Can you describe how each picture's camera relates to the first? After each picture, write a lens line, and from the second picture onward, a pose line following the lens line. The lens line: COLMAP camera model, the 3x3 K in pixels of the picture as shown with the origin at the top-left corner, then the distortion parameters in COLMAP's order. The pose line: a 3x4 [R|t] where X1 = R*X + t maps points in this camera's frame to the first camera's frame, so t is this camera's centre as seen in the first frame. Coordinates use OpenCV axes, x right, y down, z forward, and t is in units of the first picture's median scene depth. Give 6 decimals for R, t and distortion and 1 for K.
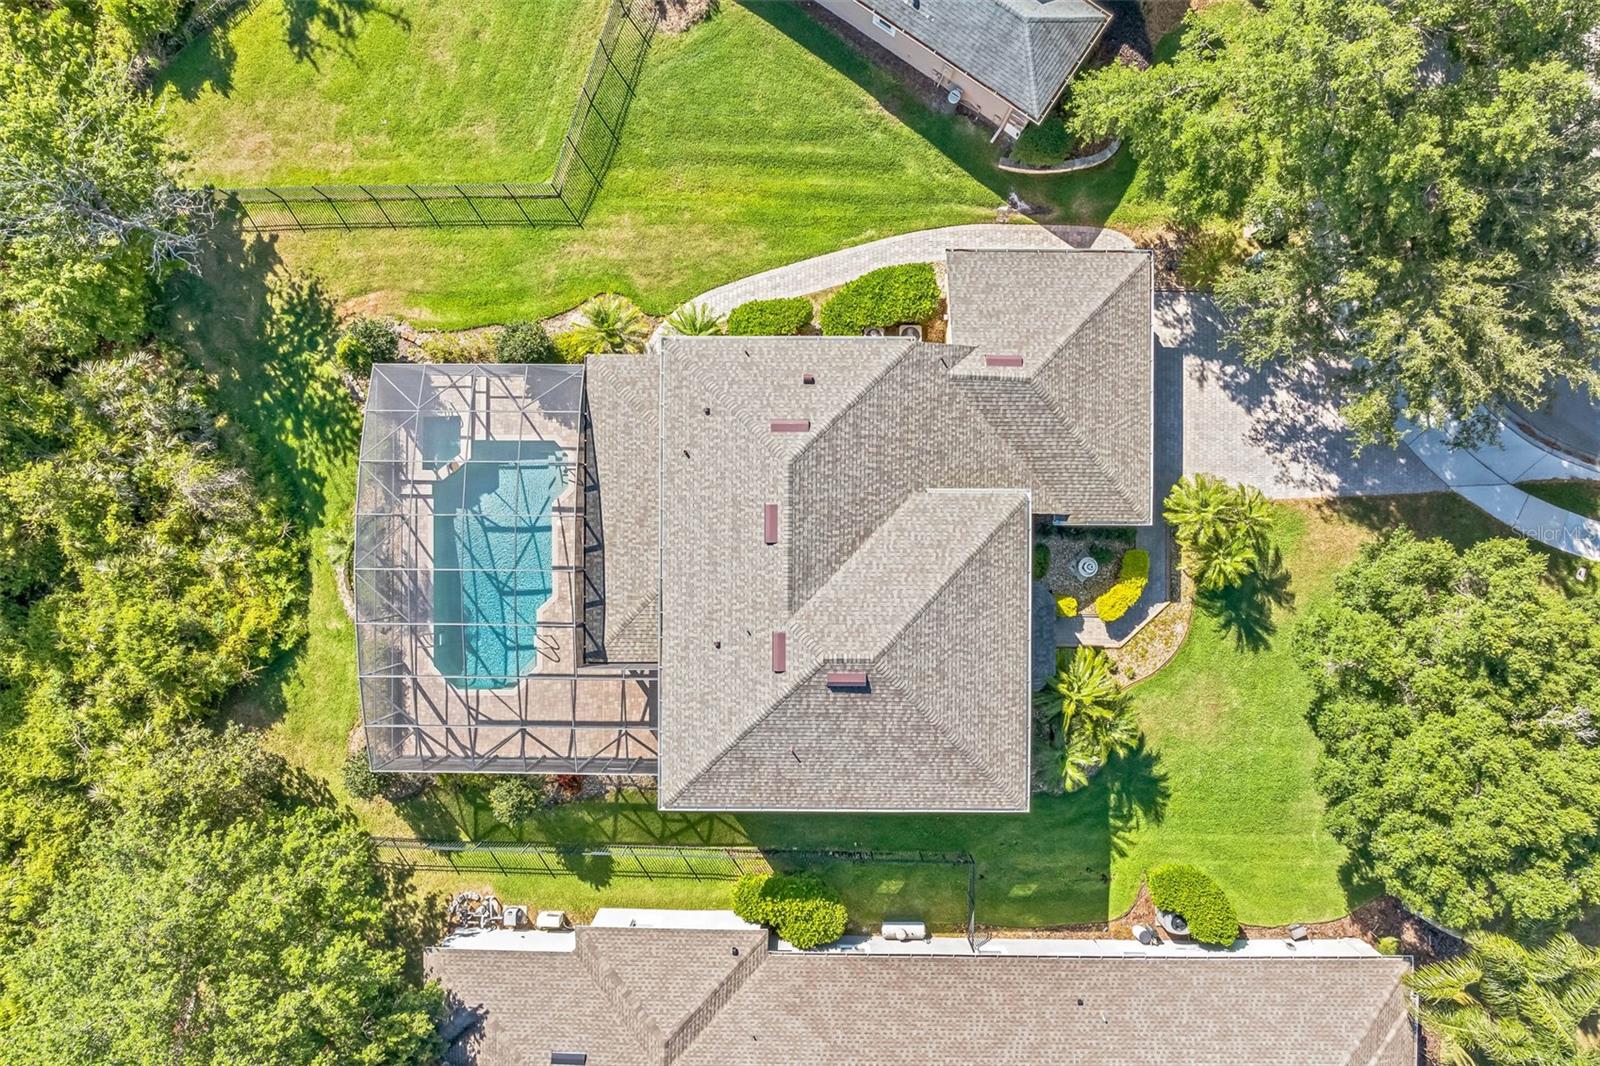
lens RADIAL K [[1126.2, 0, 789.6], [0, 1126.2, 526.0], [0, 0, 1]] dist [-0.035590, 0.001361]
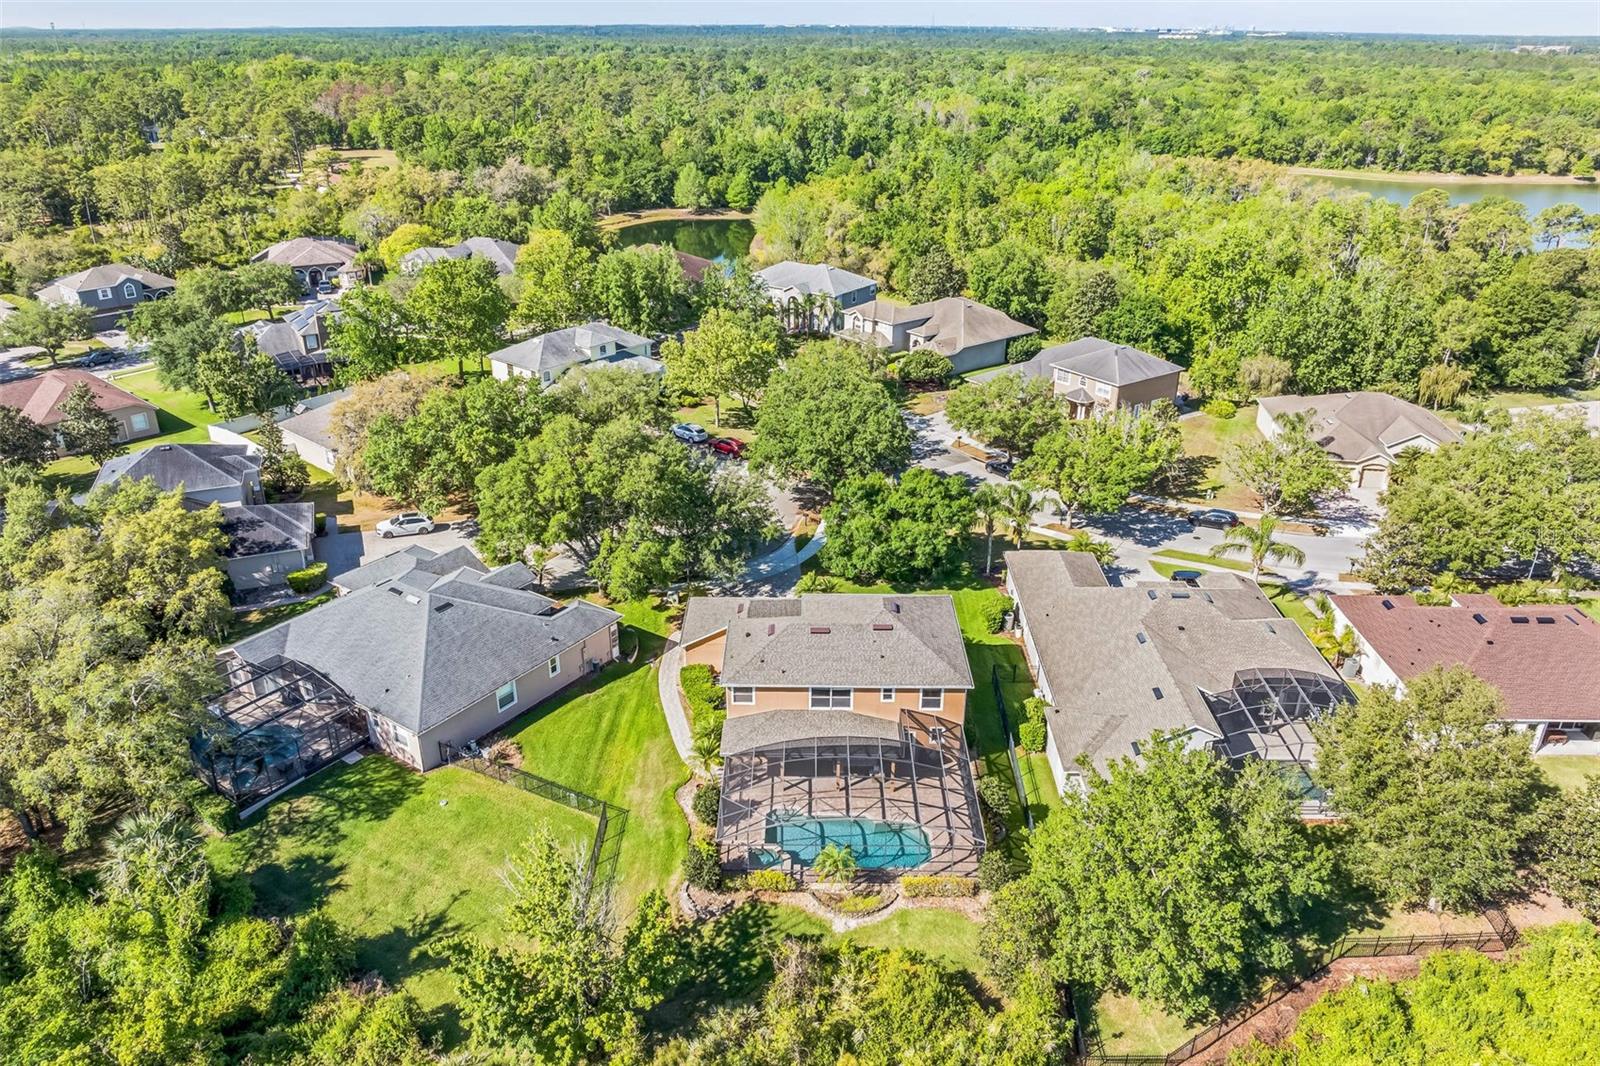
lens RADIAL K [[1126.2, 0, 800.2], [0, 1126.2, 528.7], [0, 0, 1]] dist [-0.035590, 0.001361]
pose [[0.003258, -0.403953, 0.914774, -1.465991], [0.999922, 0.012377, 0.001904, -0.035949], [-0.012091, 0.914696, 0.403962, 0.007502]]
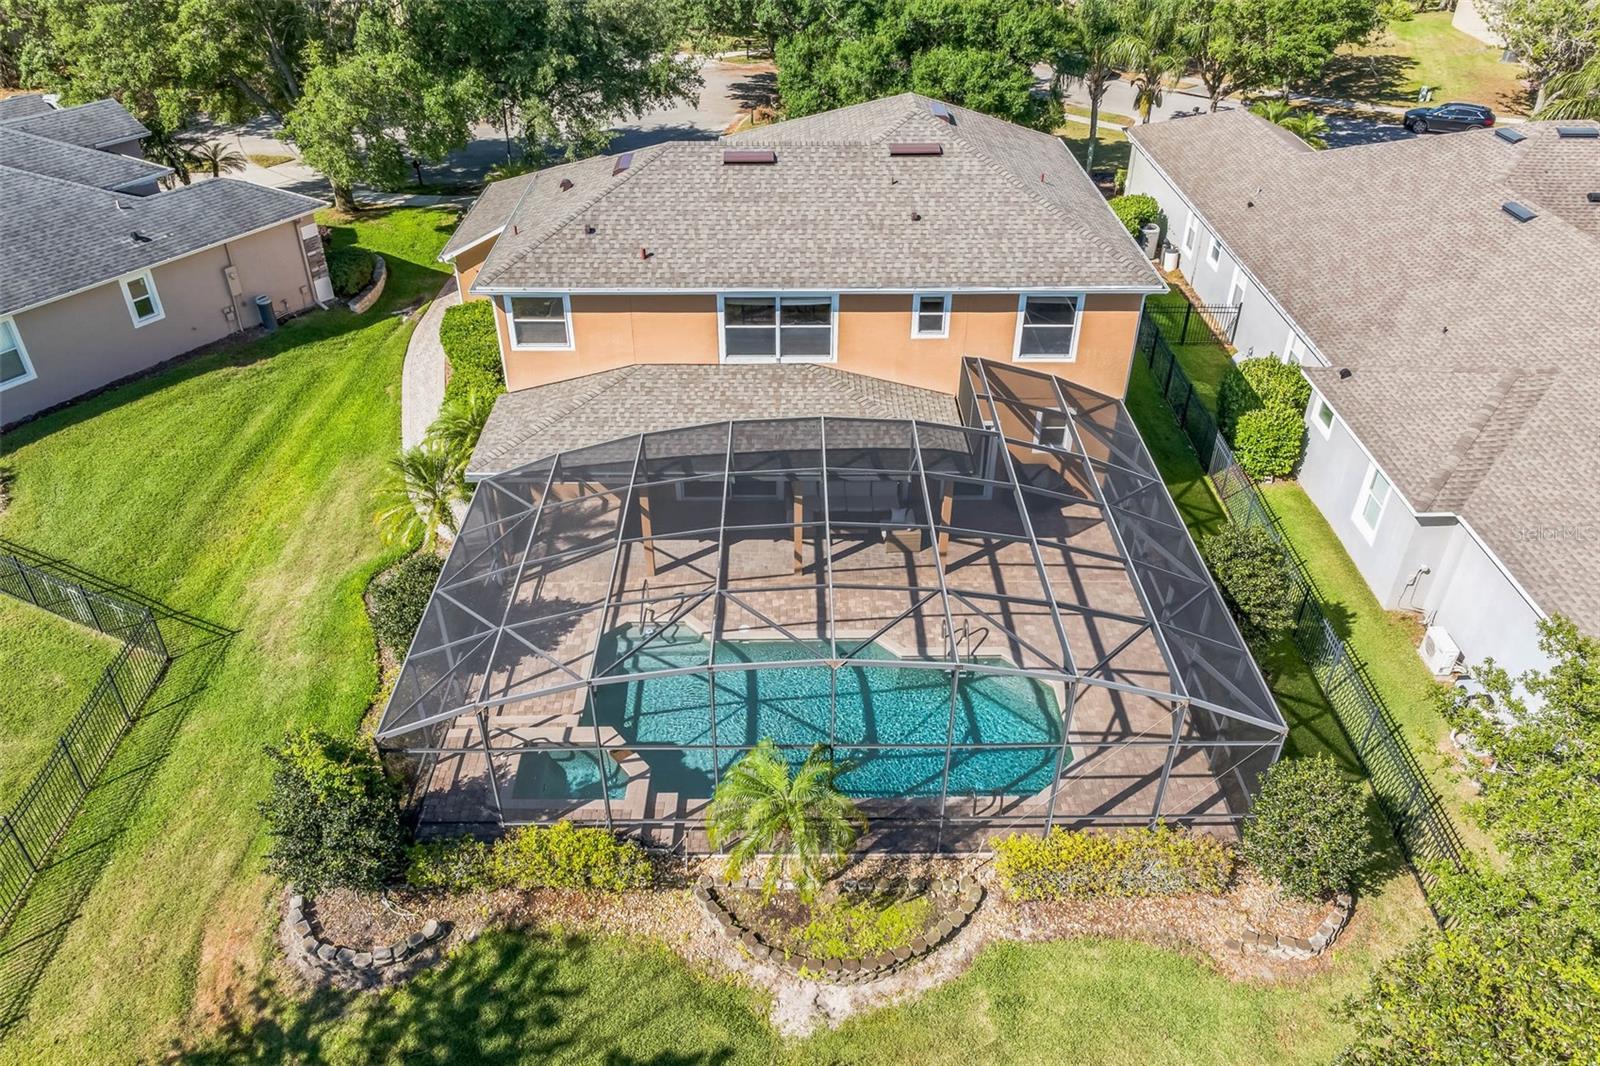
lens RADIAL K [[1126.2, 0, 791.7], [0, 1126.2, 523.8], [0, 0, 1]] dist [-0.035590, 0.001361]
pose [[-0.009576, -0.557533, 0.830100, -0.642164], [0.999926, 0.000880, 0.012126, 0.014579], [-0.007492, 0.830155, 0.557483, 0.633463]]
